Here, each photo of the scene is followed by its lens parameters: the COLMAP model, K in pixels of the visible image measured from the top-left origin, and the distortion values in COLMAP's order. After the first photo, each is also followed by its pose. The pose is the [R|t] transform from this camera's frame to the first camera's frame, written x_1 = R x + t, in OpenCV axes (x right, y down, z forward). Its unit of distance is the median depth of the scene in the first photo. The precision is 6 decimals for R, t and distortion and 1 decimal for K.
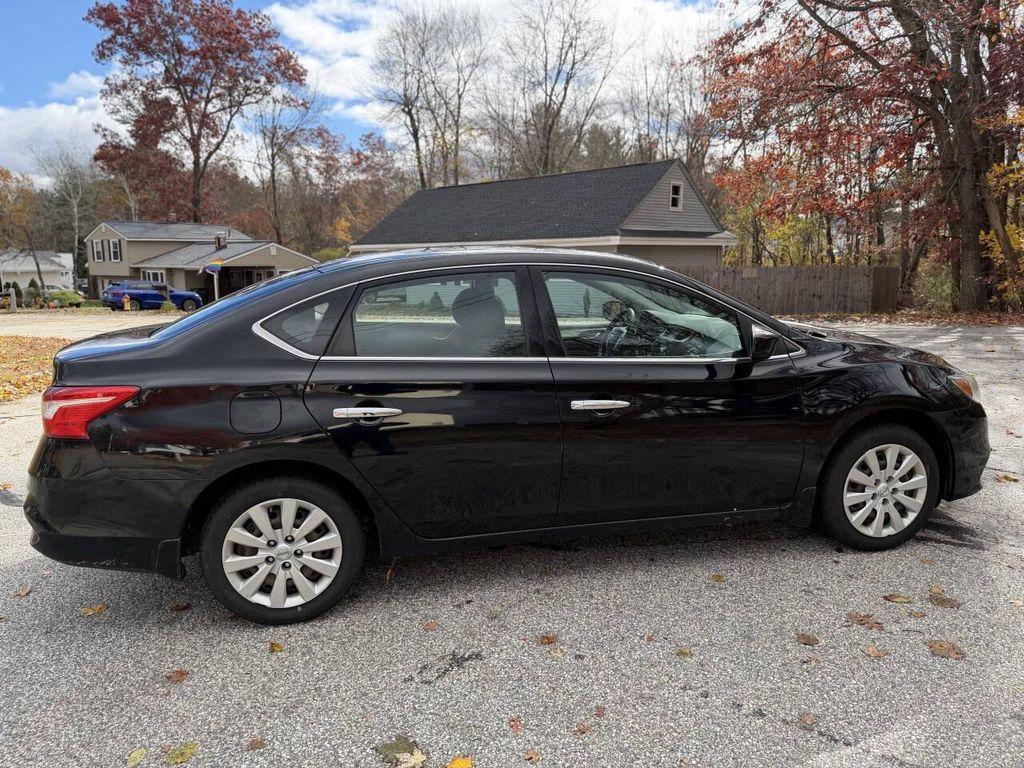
lens RADIAL K [[702.0, 0, 507.6], [0, 702.0, 387.3], [0, 0, 1]] dist [0.093196, -0.129976]
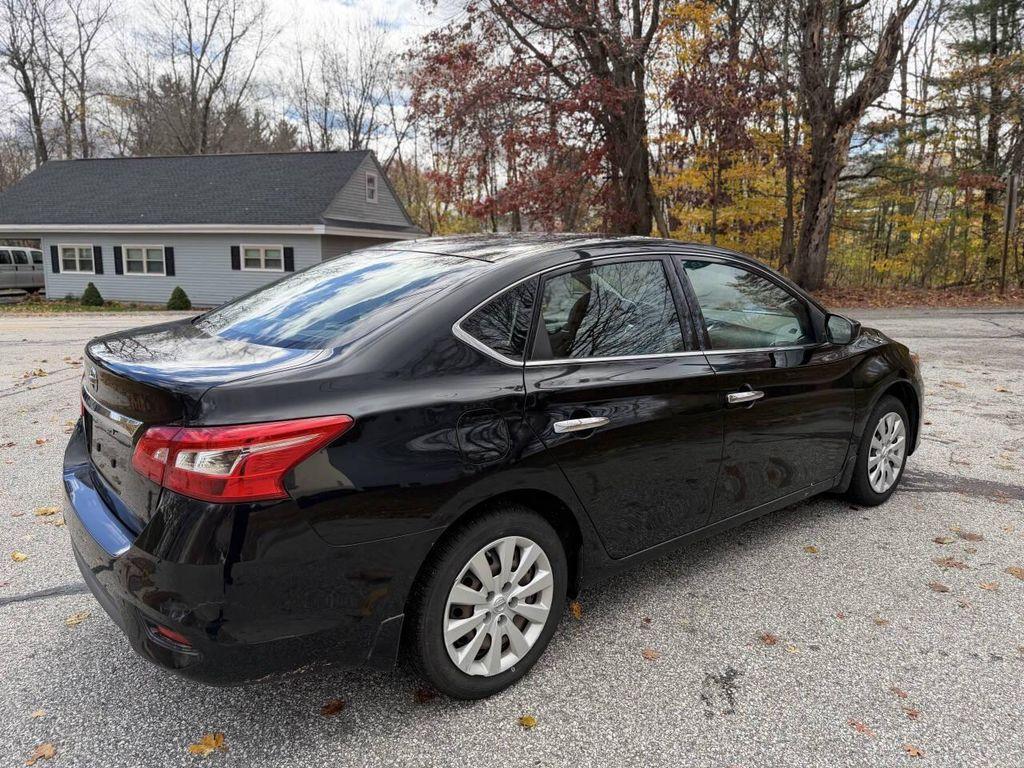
lens RADIAL K [[713.7, 0, 514.4], [0, 713.7, 385.3], [0, 0, 1]] dist [0.026926, -0.039256]
pose [[0.893688, -0.064383, 0.444046, -0.602189], [0.061254, 0.997893, 0.021408, -0.031982], [-0.444489, 0.008067, 0.895748, 0.241000]]
